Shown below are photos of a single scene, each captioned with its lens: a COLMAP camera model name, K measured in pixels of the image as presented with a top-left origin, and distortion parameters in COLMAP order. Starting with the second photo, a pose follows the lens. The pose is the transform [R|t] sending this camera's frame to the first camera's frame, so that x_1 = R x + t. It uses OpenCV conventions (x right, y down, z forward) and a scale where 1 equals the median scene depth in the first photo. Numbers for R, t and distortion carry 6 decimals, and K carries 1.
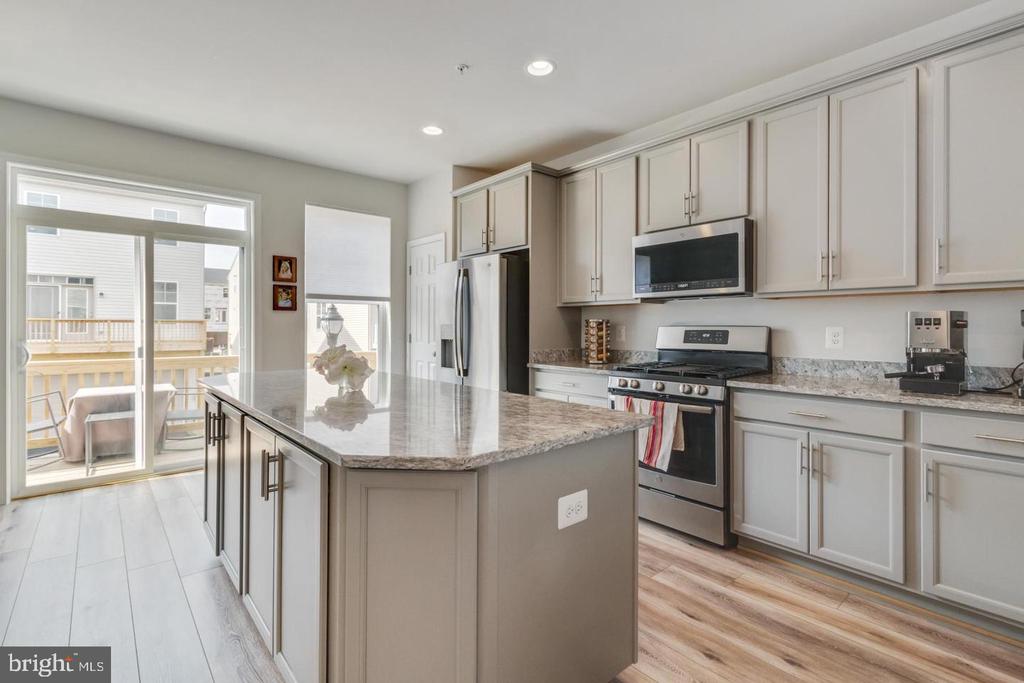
lens RADIAL K [[476.7, 0, 506.4], [0, 476.7, 328.4], [0, 0, 1]] dist [0.009318, -0.001742]
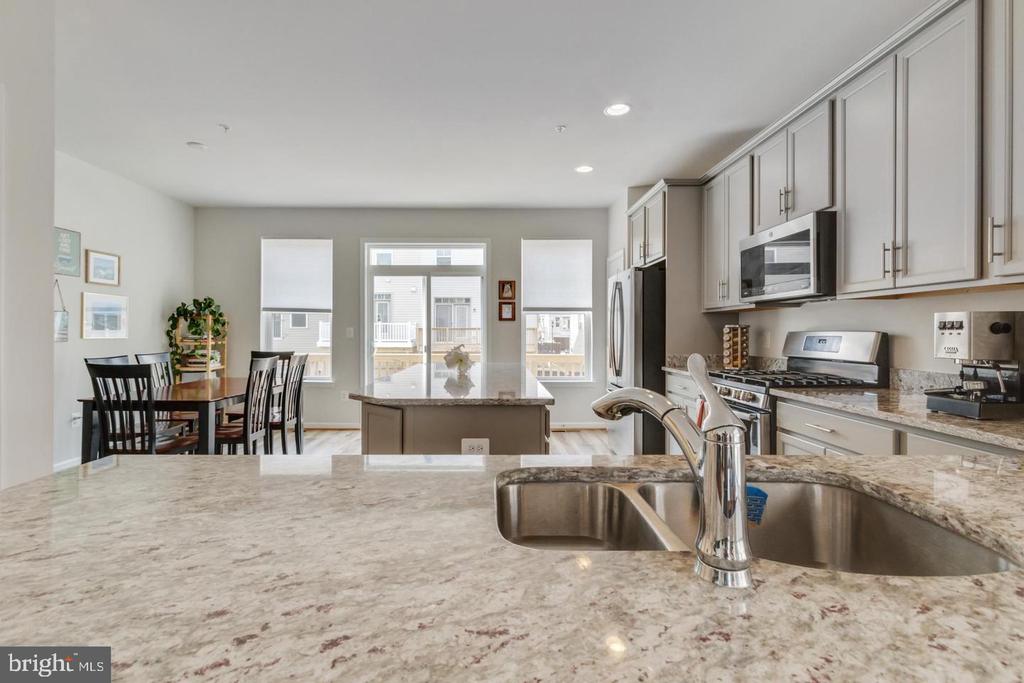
lens RADIAL K [[476.7, 0, 500.3], [0, 476.7, 333.5], [0, 0, 1]] dist [0.009318, -0.001742]
pose [[0.768010, 0.000922, -0.640437, 0.441020], [-0.002930, 0.999994, -0.002074, 0.001824], [0.640431, 0.003469, 0.768008, -0.054142]]
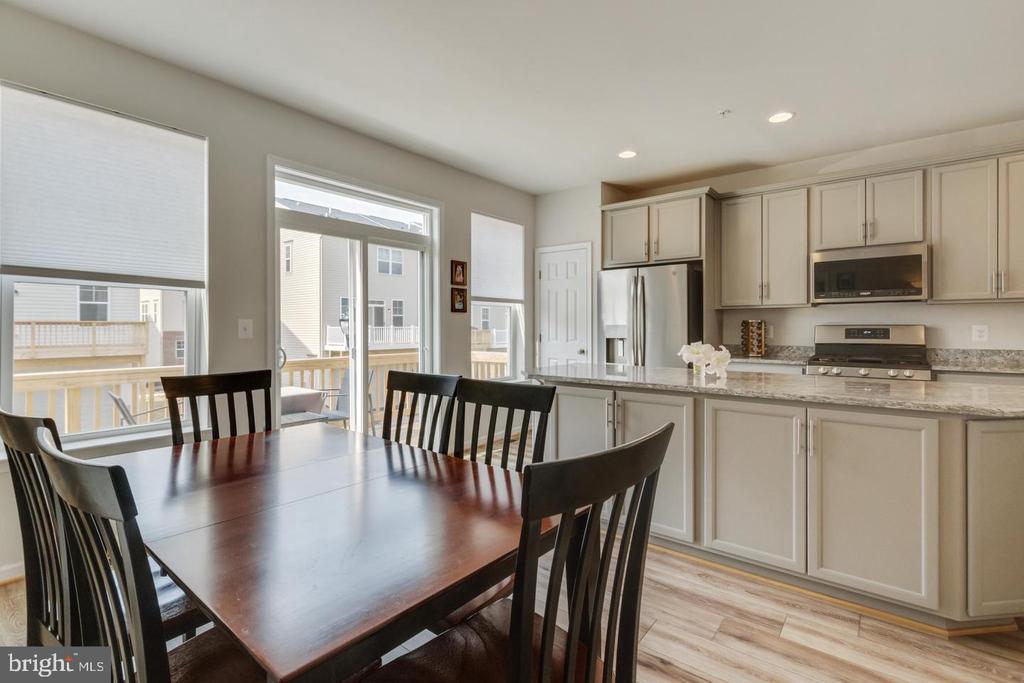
lens RADIAL K [[476.7, 0, 505.7], [0, 476.7, 329.2], [0, 0, 1]] dist [0.009318, -0.001742]
pose [[0.982759, -0.005616, 0.184806, -0.638827], [0.005598, 0.999984, 0.000622, -0.000250], [-0.184807, 0.000423, 0.982775, -0.065629]]
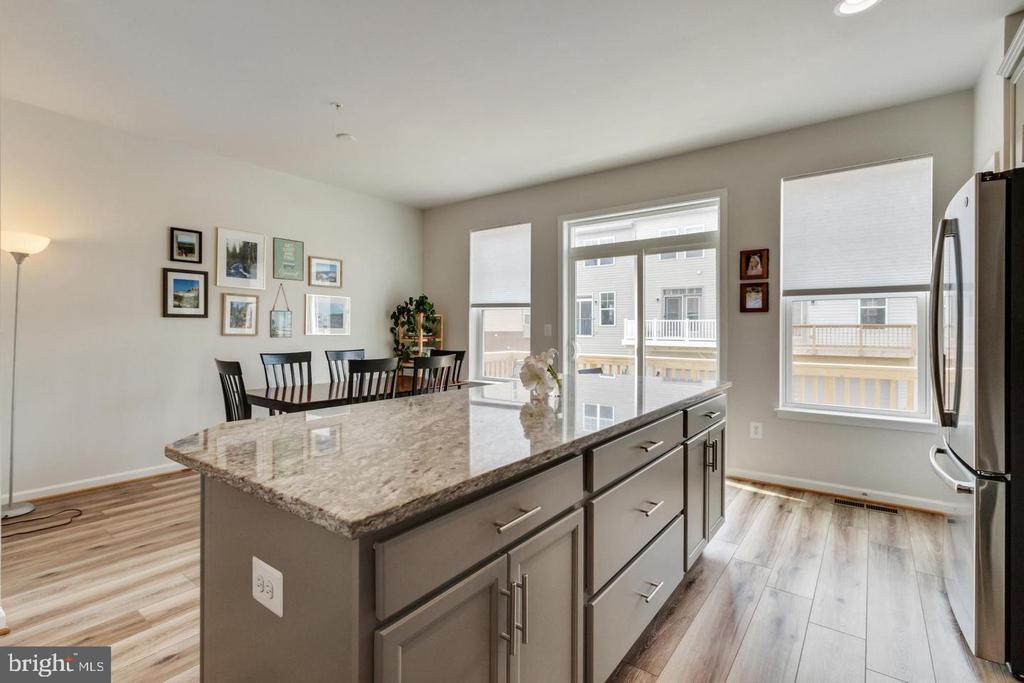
lens RADIAL K [[476.7, 0, 509.8], [0, 476.7, 334.1], [0, 0, 1]] dist [0.009318, -0.001742]
pose [[0.212992, 0.008483, -0.977017, 0.331943], [-0.007485, 0.999947, 0.007051, -0.000863], [0.977025, 0.005811, 0.213045, 0.437896]]
